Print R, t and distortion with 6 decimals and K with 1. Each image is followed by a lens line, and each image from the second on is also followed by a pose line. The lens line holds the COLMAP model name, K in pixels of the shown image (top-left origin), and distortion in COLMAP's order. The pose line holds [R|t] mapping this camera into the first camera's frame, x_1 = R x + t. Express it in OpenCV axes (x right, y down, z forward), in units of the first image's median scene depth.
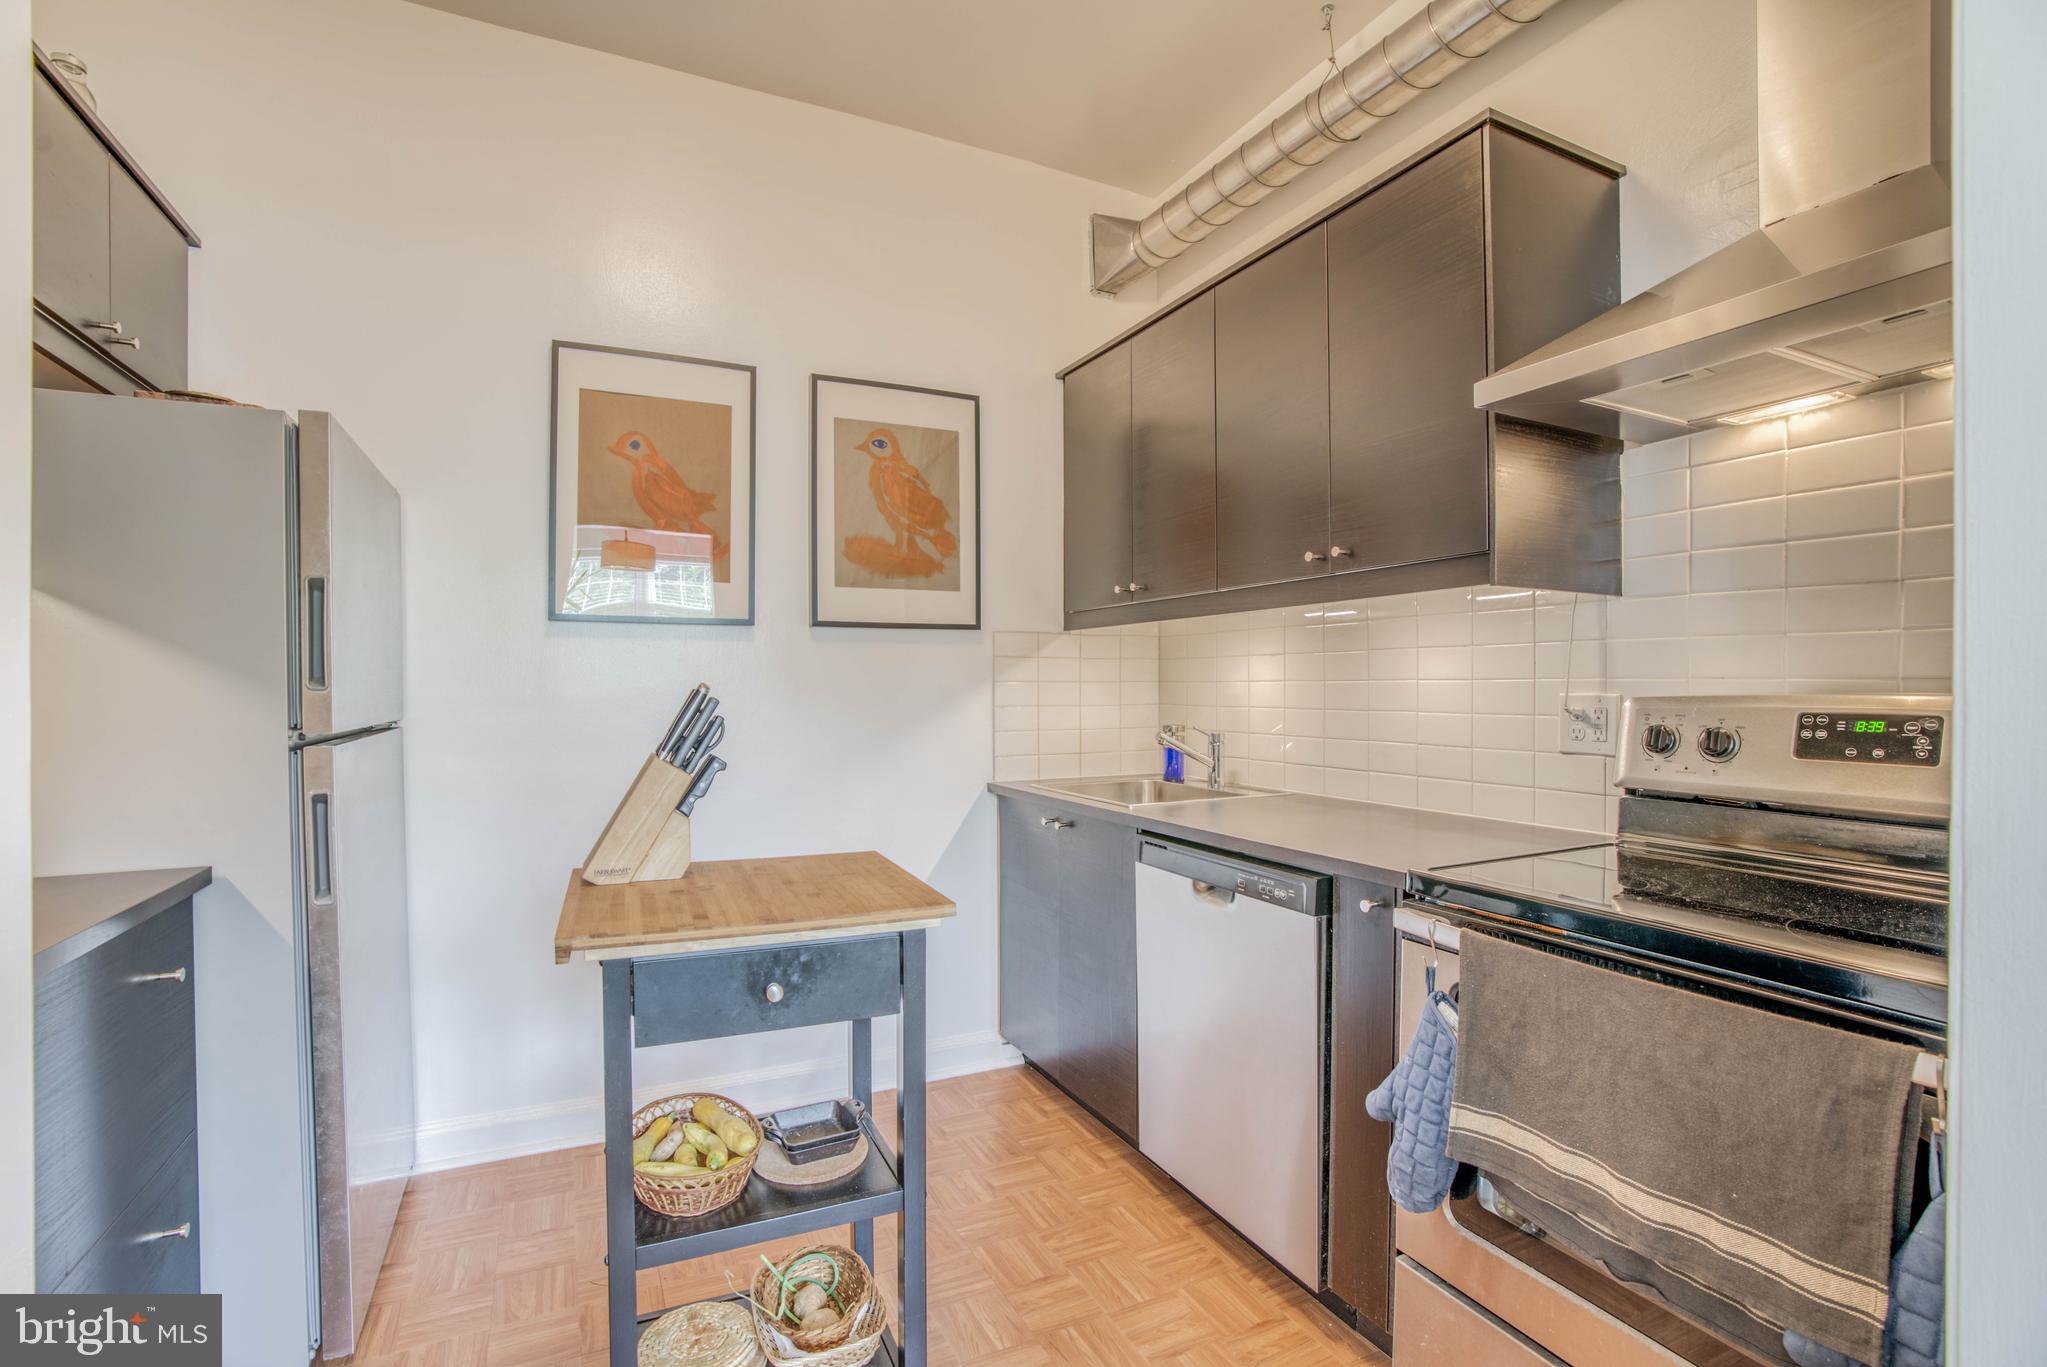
lens RADIAL K [[938.2, 0, 991.0], [0, 938.2, 682.2], [0, 0, 1]] dist [-0.066401, 0.025336]
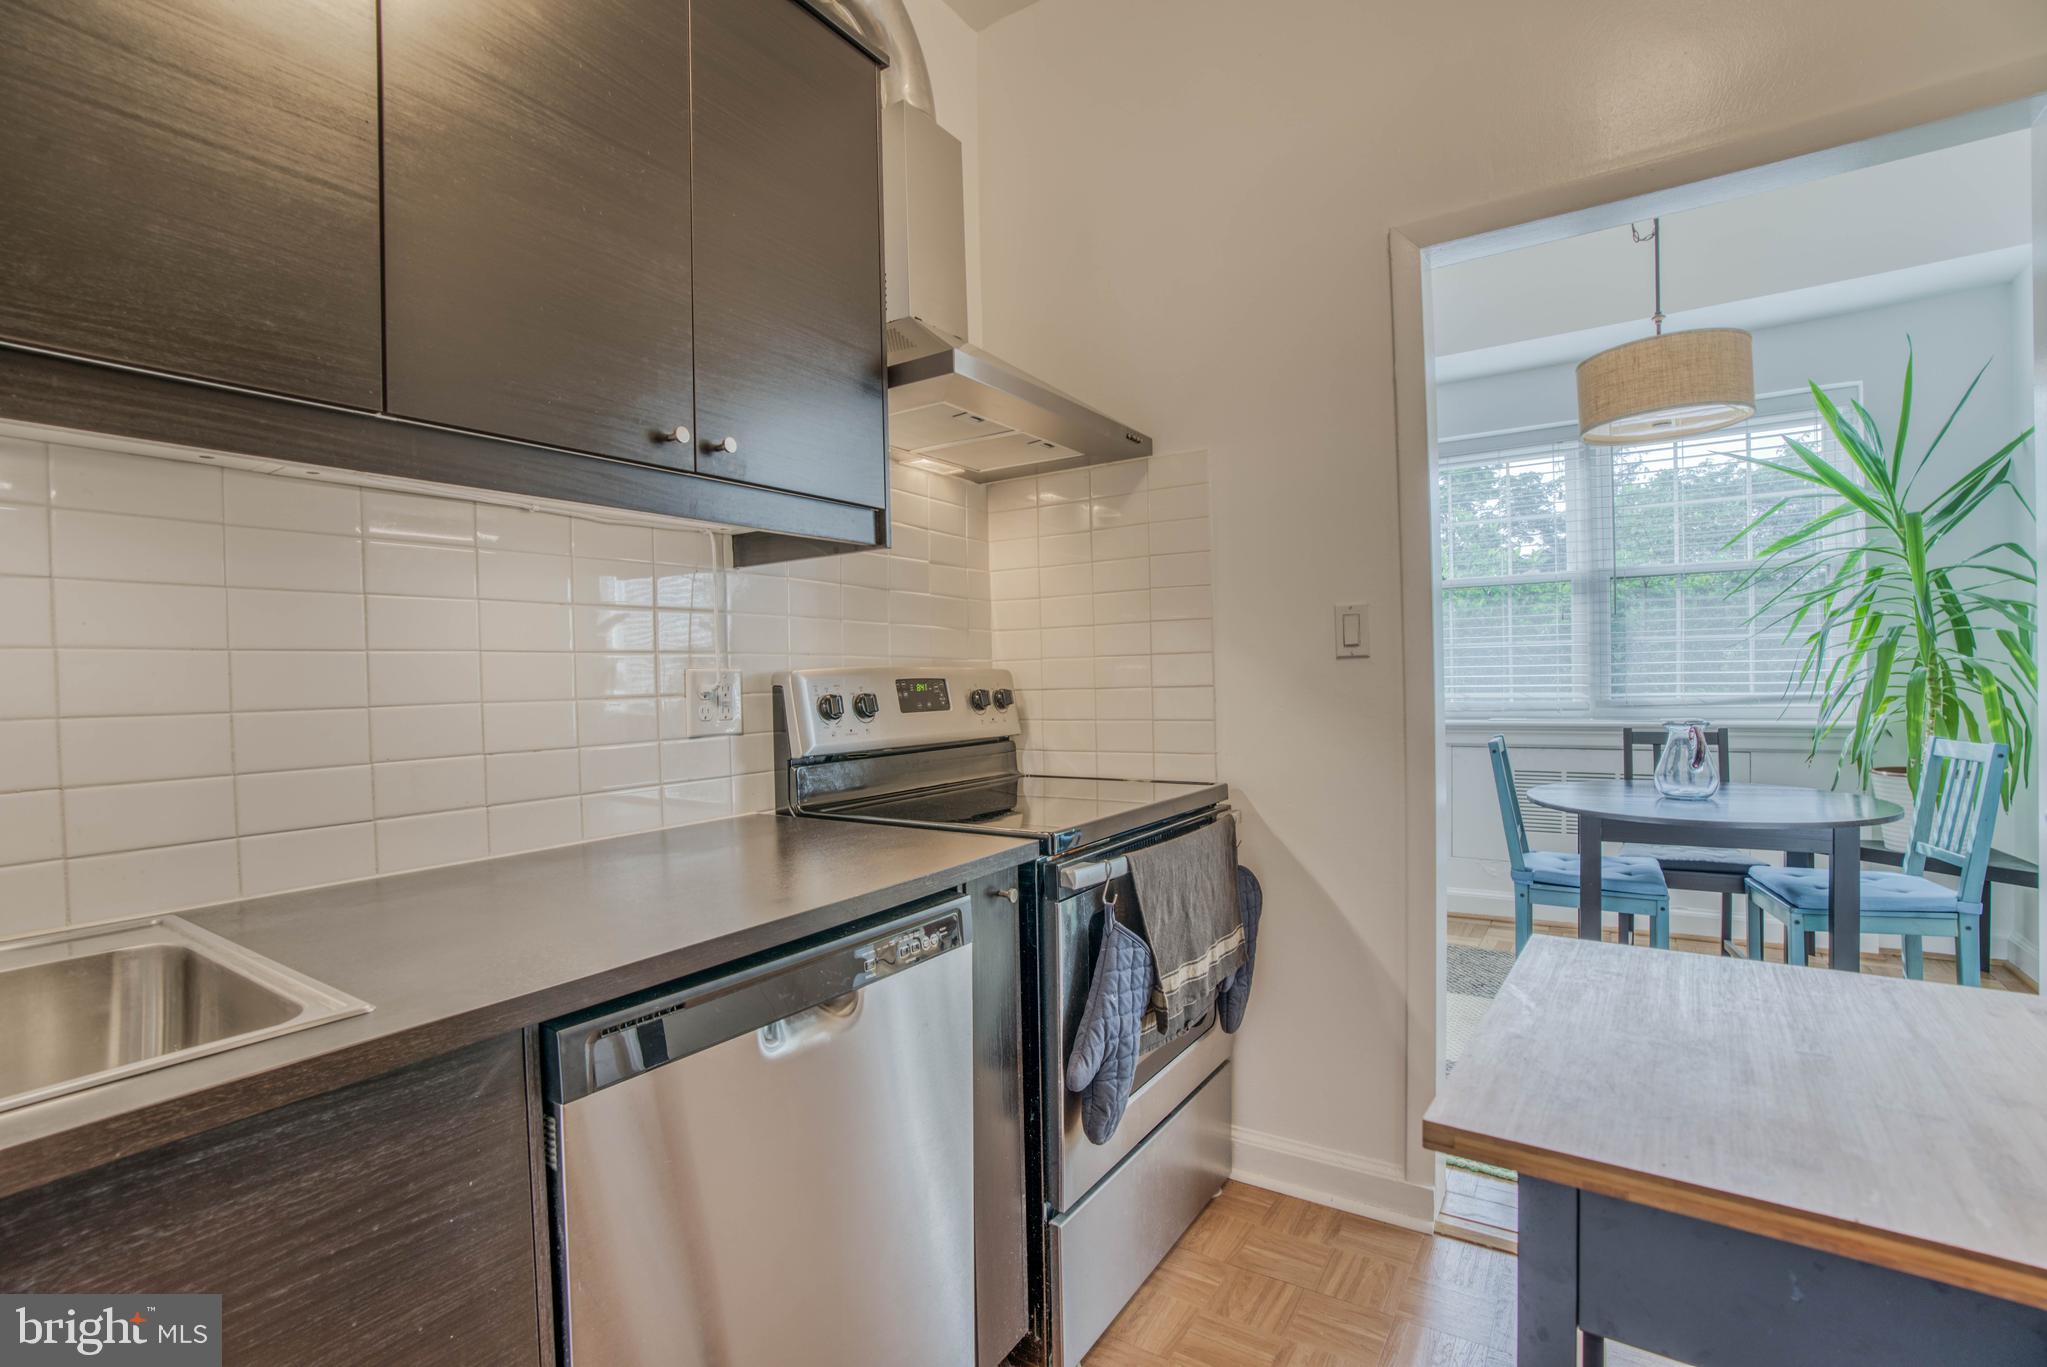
lens RADIAL K [[938.2, 0, 989.5], [0, 938.2, 690.0], [0, 0, 1]] dist [-0.066401, 0.025336]
pose [[-0.491557, 0.001079, 0.870845, -0.226876], [0.023015, 0.999666, 0.011753, 0.021280], [-0.870541, 0.025819, -0.491417, 0.914187]]
